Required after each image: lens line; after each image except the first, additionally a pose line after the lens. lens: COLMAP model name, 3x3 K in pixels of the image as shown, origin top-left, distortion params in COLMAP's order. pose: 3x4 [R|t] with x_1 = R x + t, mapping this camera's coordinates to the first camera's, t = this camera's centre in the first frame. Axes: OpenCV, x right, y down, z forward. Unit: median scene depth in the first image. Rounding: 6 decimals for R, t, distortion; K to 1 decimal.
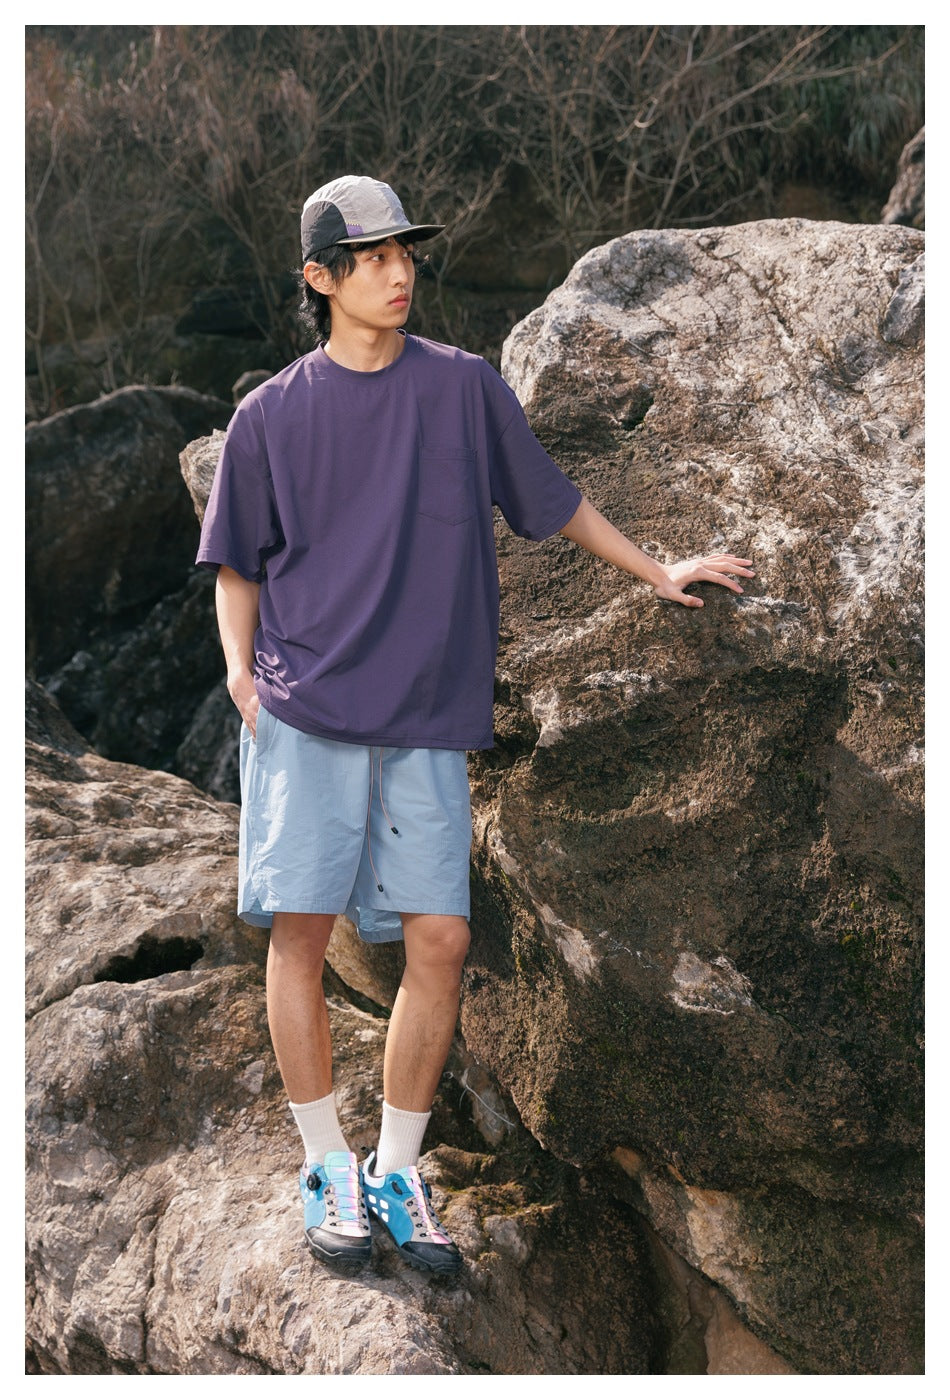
lens RADIAL K [[1580.1, 0, 475.0], [0, 1580.1, 700.0], [0, 0, 1]] dist [0.014143, 0.002063]
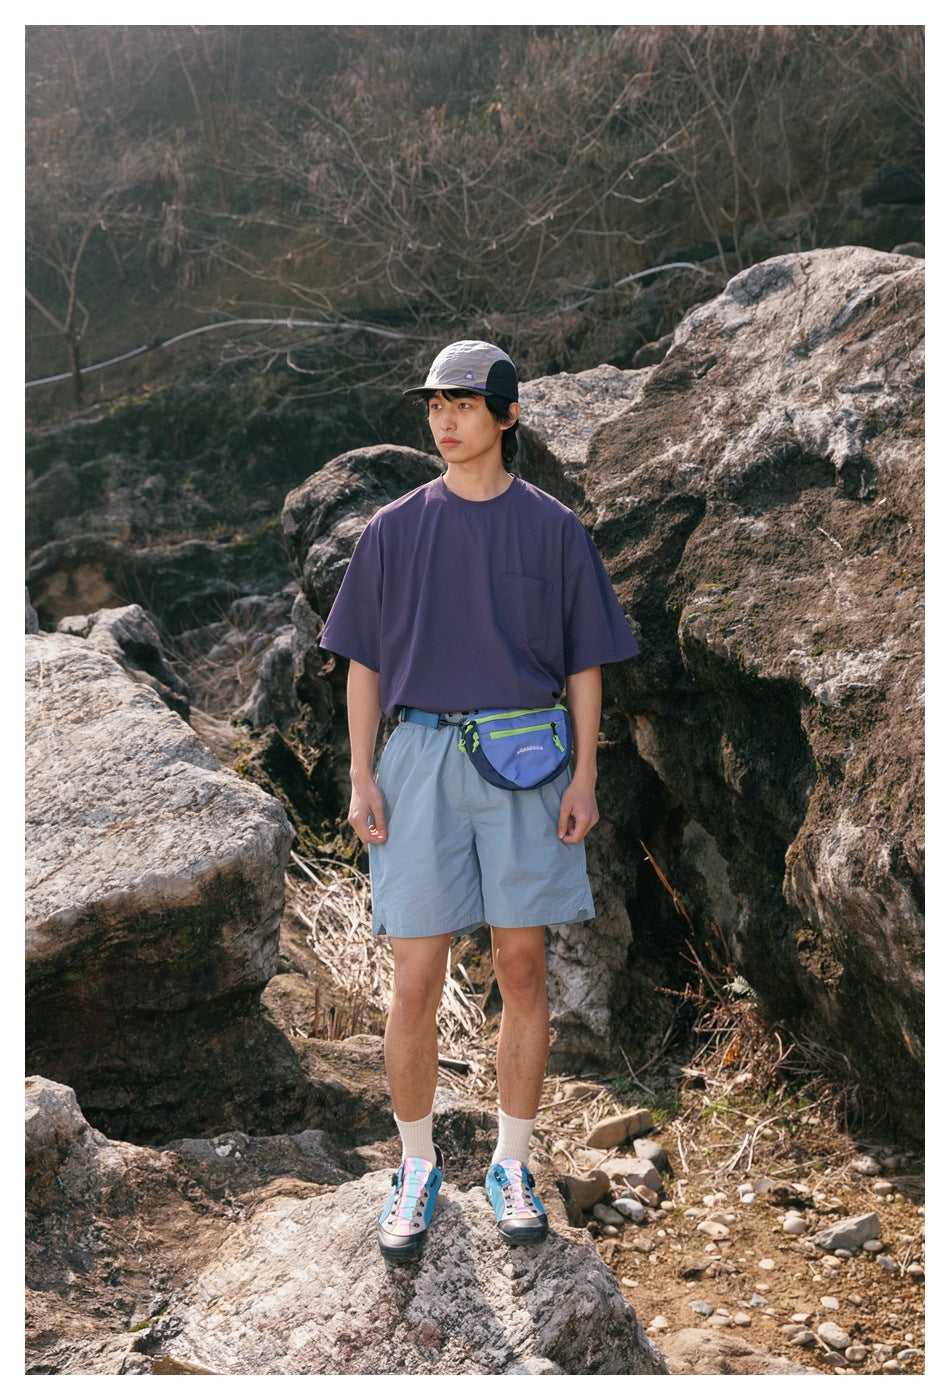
lens RADIAL K [[2316.5, 0, 487.8], [0, 2316.5, 721.2], [0, 0, 1]] dist [0.001322, 0.043550]
pose [[0.861582, 0.058569, -0.504228, 1.429997], [-0.031708, 0.997591, 0.061696, 0.092645], [0.506627, -0.037168, 0.861364, -1.754518]]
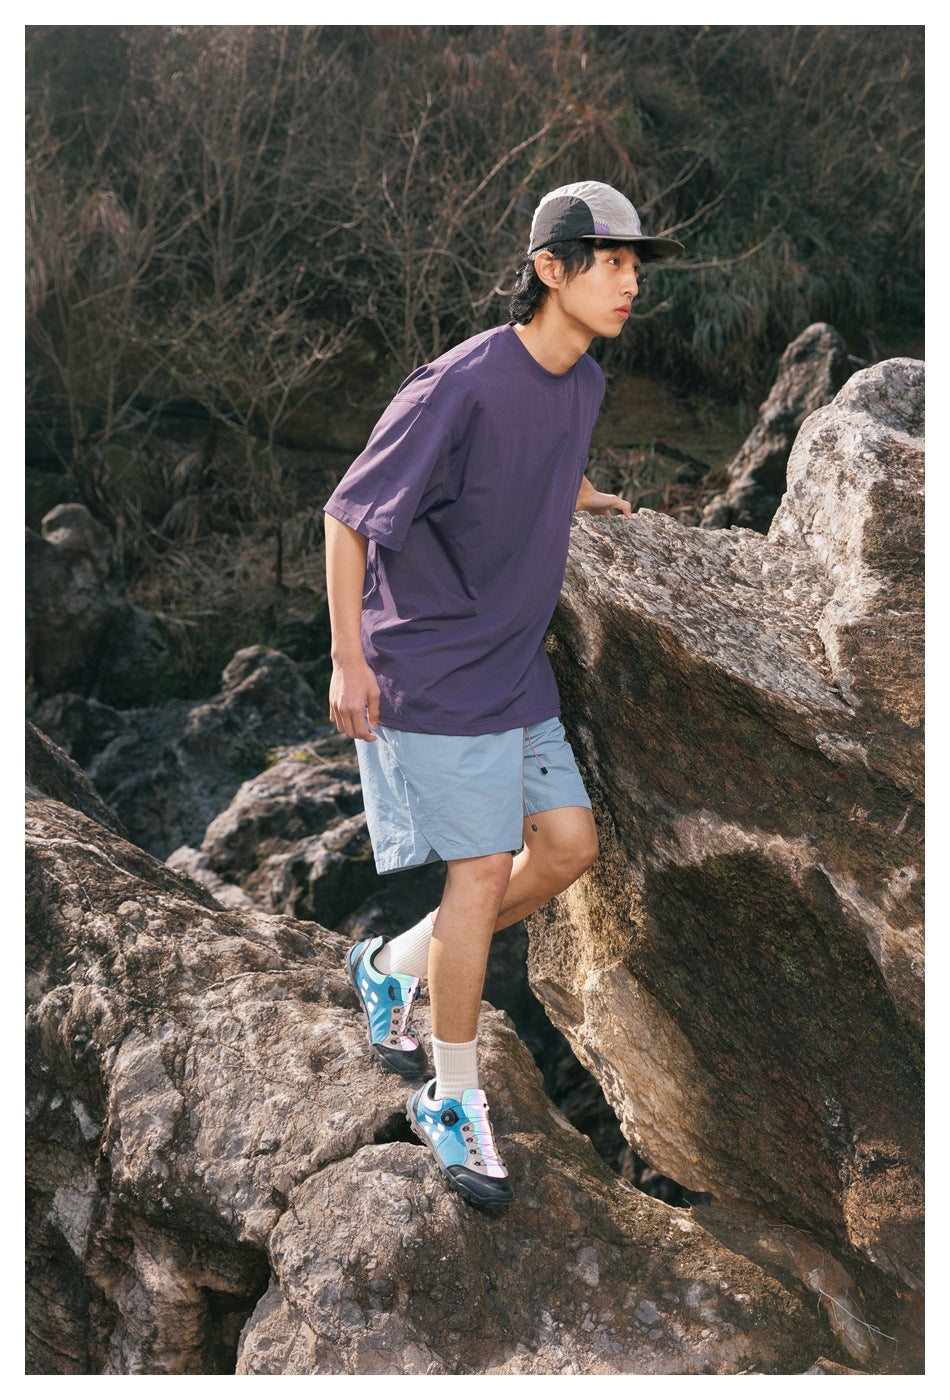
lens RADIAL K [[1731.0, 0, 474.9], [0, 1731.0, 728.3], [0, 0, 1]] dist [0.004898, 0.016596]
pose [[0.988651, 0.086599, 0.122756, -0.302091], [-0.074166, 0.991967, -0.102469, 0.048557], [-0.130644, 0.092202, 0.987133, 0.067616]]
